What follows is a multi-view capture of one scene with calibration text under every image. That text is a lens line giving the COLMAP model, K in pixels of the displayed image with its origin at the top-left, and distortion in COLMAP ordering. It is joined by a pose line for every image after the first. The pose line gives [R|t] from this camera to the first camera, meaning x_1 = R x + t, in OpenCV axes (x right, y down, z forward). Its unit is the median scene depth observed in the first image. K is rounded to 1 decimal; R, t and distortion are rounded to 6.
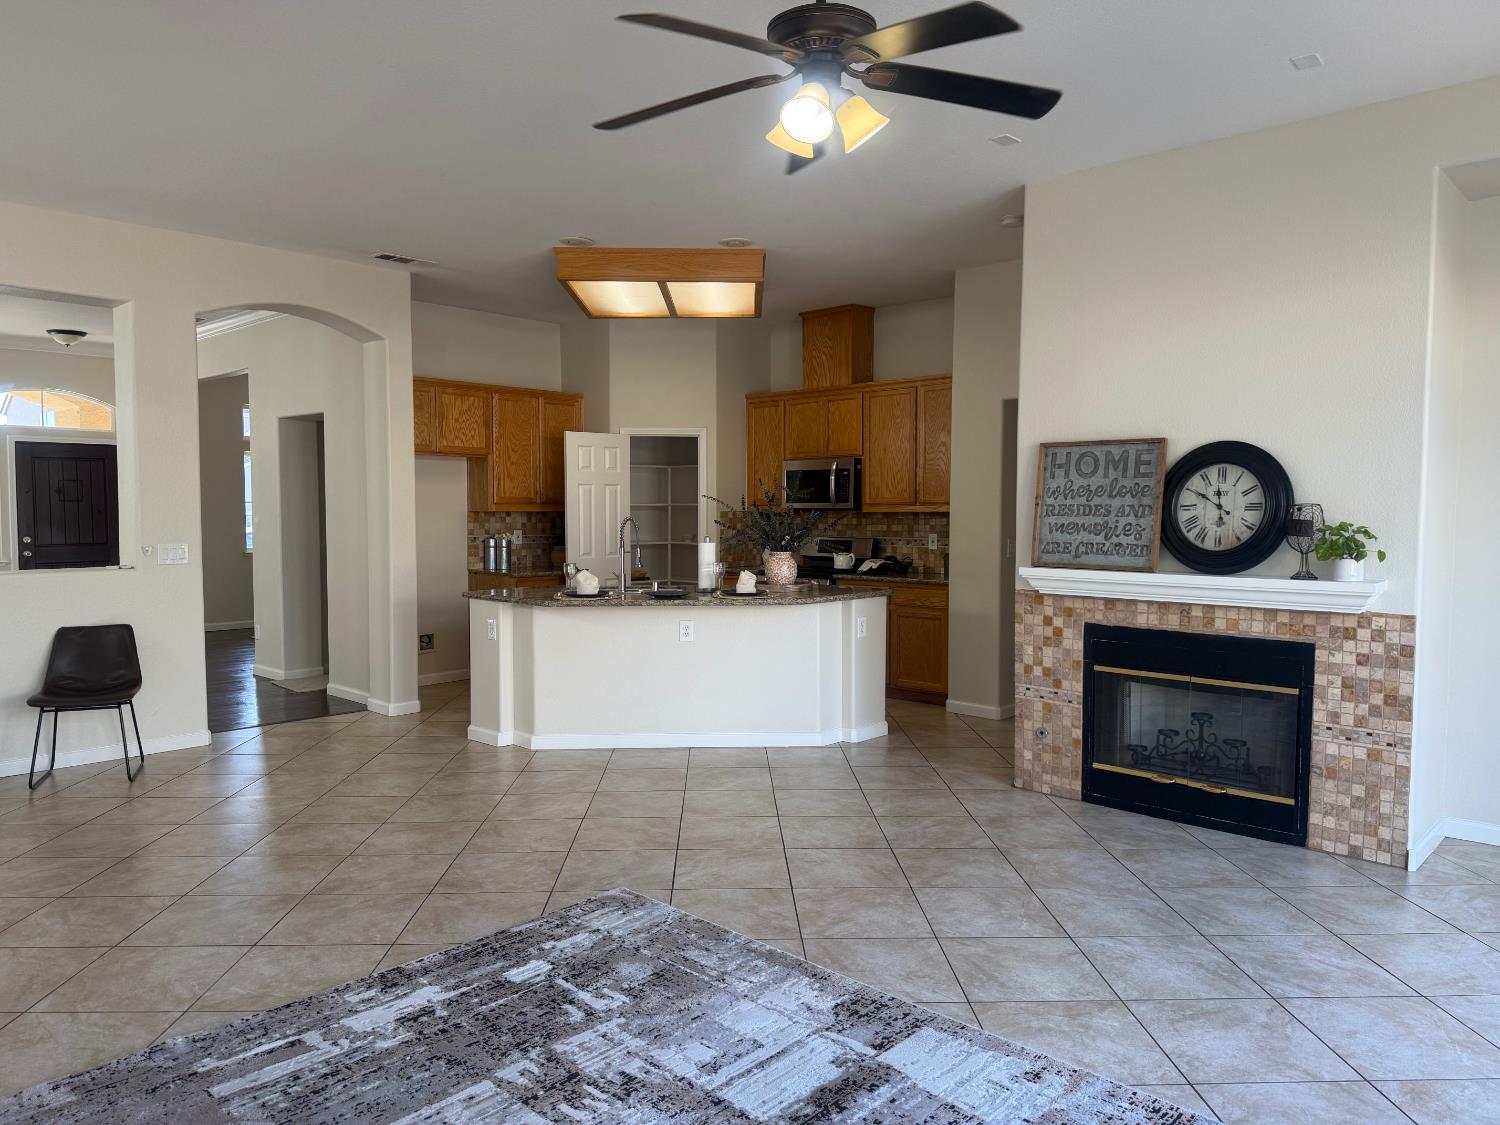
lens RADIAL K [[1062.1, 0, 754.3], [0, 1062.1, 561.8], [0, 0, 1]] dist [0.010649, -0.016579]
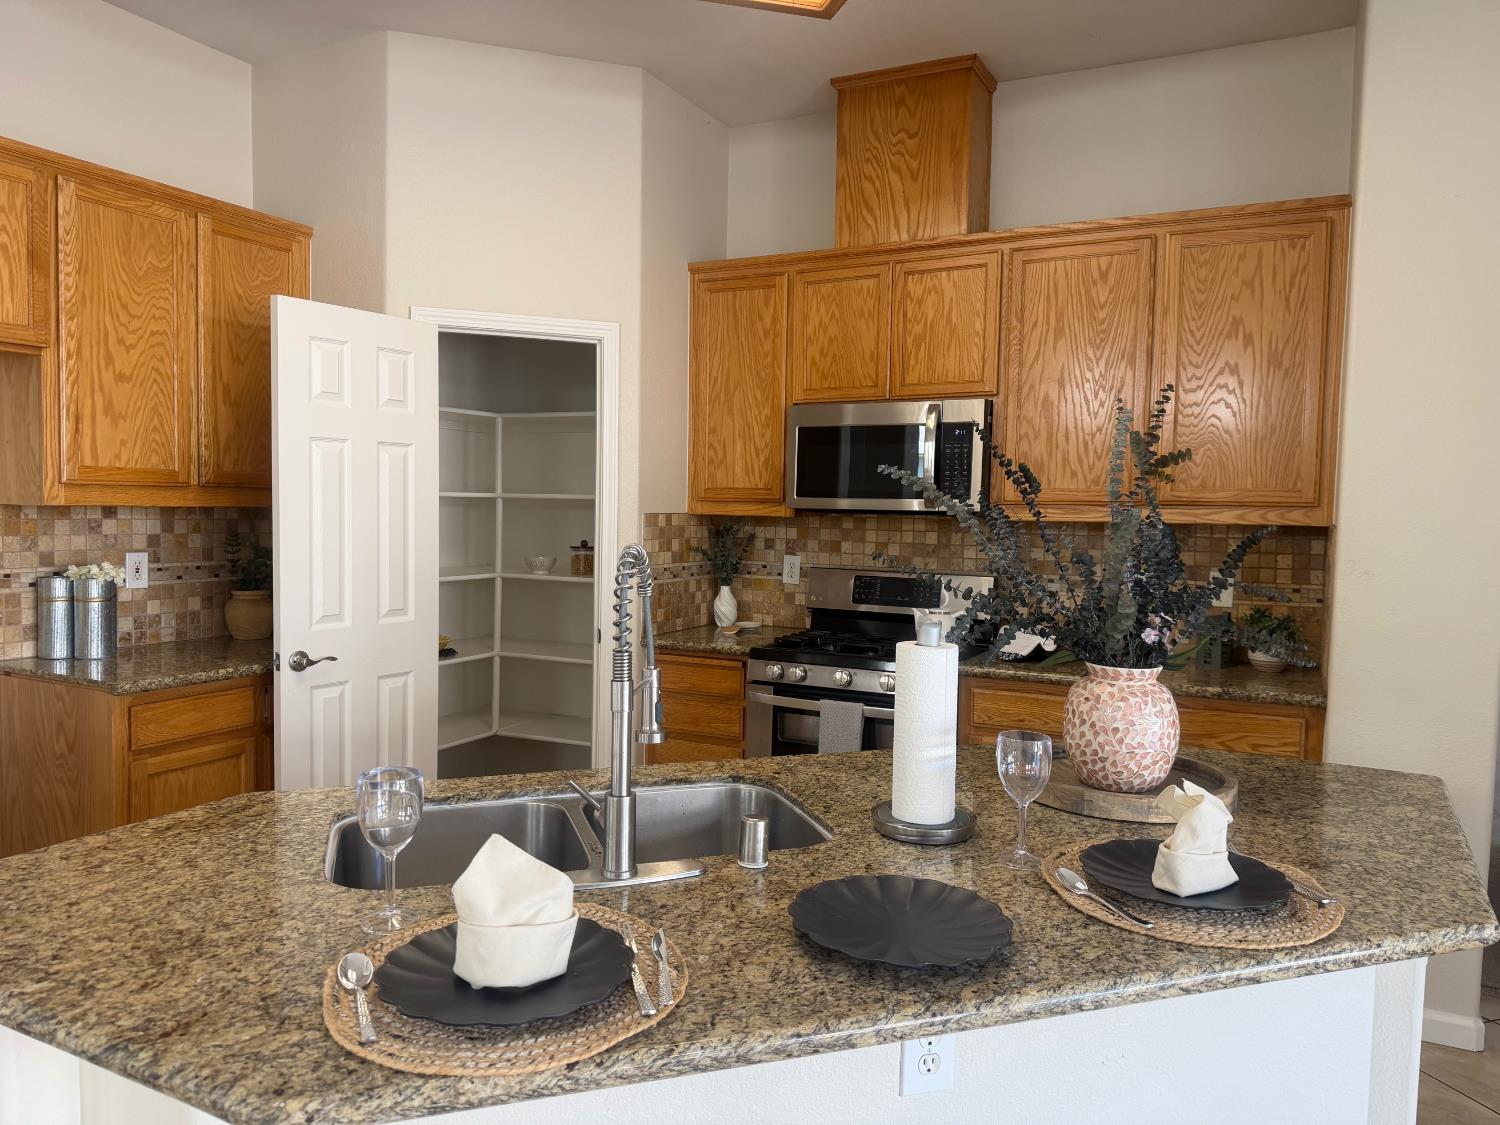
lens RADIAL K [[1062.1, 0, 741.2], [0, 1062.1, 563.8], [0, 0, 1]] dist [0.010649, -0.016579]
pose [[0.956766, 0.000308, 0.290860, -0.124507], [-0.002555, 0.999970, 0.007345, -0.029783], [-0.290849, -0.007771, 0.956738, 0.565572]]
